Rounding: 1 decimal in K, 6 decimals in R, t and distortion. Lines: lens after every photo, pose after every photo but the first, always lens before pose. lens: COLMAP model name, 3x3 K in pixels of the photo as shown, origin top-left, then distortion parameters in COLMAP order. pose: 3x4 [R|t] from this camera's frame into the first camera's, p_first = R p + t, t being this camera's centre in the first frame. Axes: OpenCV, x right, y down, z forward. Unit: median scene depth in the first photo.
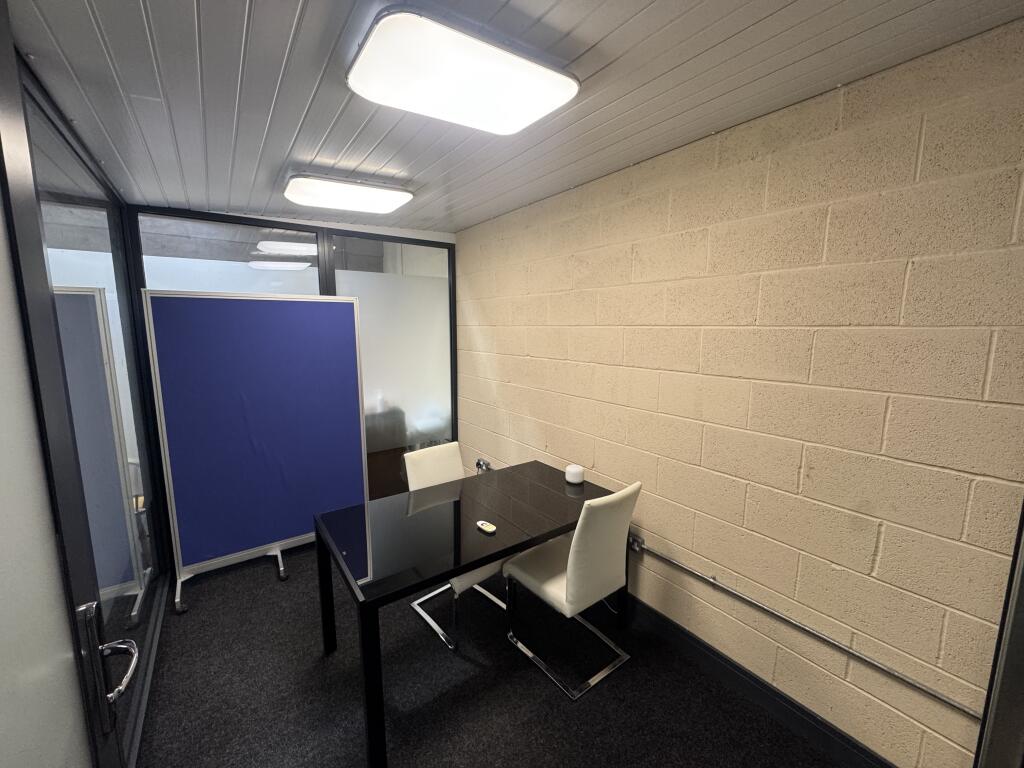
lens RADIAL K [[404.3, 0, 511.2], [0, 404.3, 387.9], [0, 0, 1]] dist [-0.000622, 0.000011]
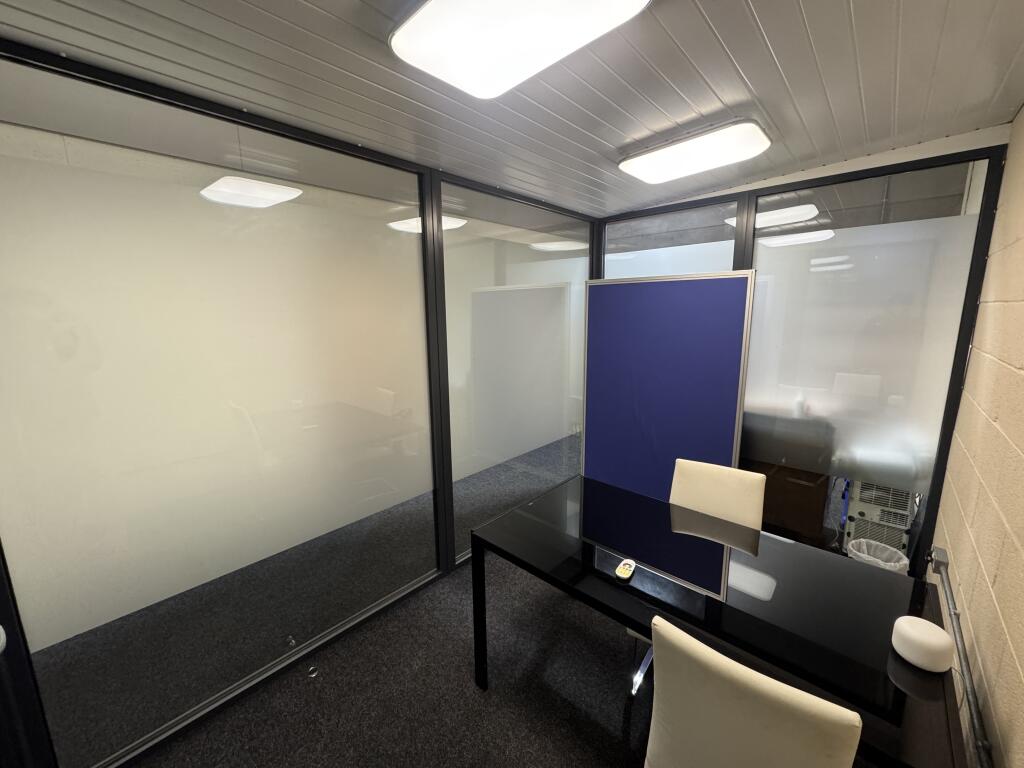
lens RADIAL K [[404.3, 0, 511.2], [0, 404.3, 387.9], [0, 0, 1]] dist [-0.000622, 0.000011]
pose [[0.200761, 0.187060, -0.961615, 0.391202], [-0.132572, 0.977758, 0.162522, -0.066419], [0.970628, 0.094855, 0.221095, 0.403284]]
